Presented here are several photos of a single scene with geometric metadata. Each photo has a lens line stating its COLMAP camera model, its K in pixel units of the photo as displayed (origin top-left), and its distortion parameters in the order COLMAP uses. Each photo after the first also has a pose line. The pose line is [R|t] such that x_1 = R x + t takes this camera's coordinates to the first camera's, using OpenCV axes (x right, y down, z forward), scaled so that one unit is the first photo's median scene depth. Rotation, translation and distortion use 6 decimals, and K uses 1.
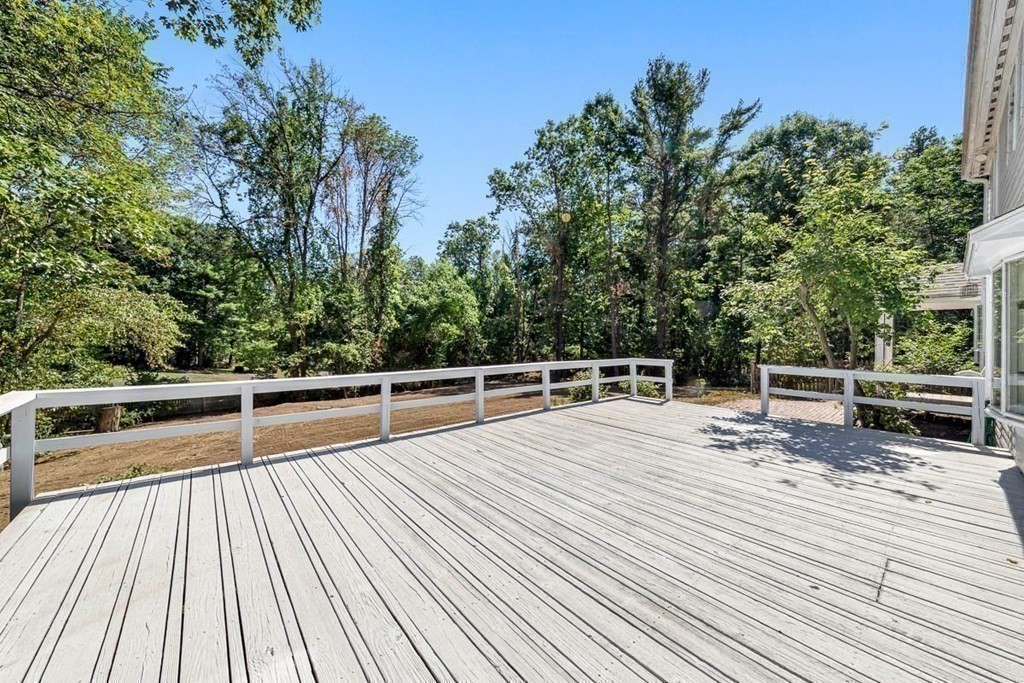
lens RADIAL K [[377.4, 0, 507.3], [0, 377.4, 338.4], [0, 0, 1]] dist [-0.003147, -0.000017]
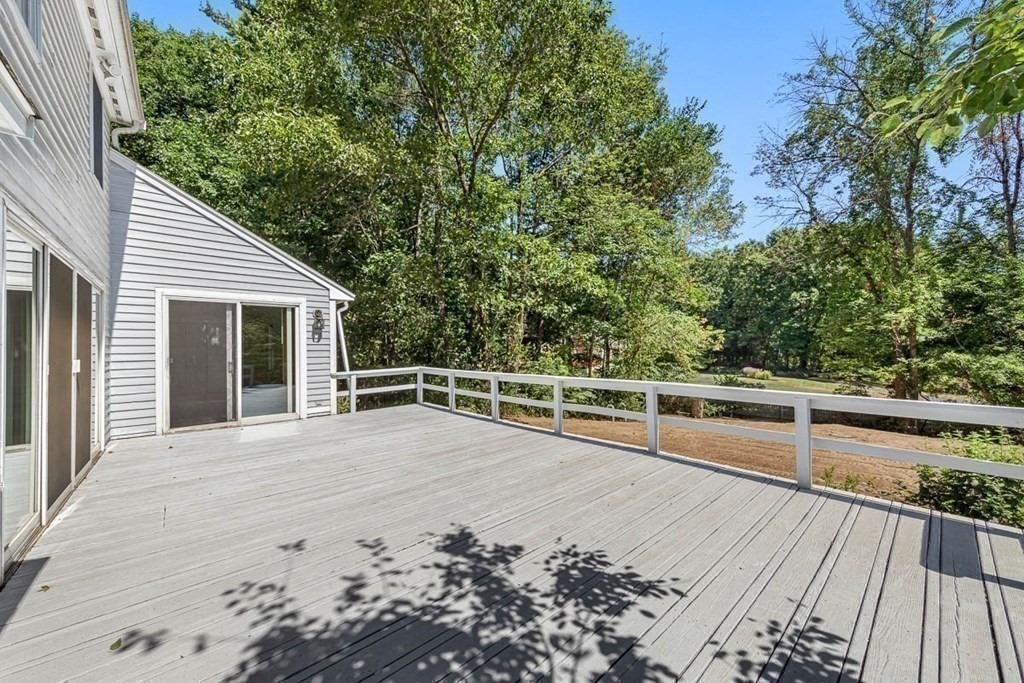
lens RADIAL K [[377.4, 0, 491.7], [0, 377.4, 342.7], [0, 0, 1]] dist [-0.003147, -0.000017]
pose [[0.019955, -0.018964, -0.999621, 0.982068], [0.005624, 0.999806, -0.018856, 0.009468], [0.999785, -0.005246, 0.020058, 0.907931]]
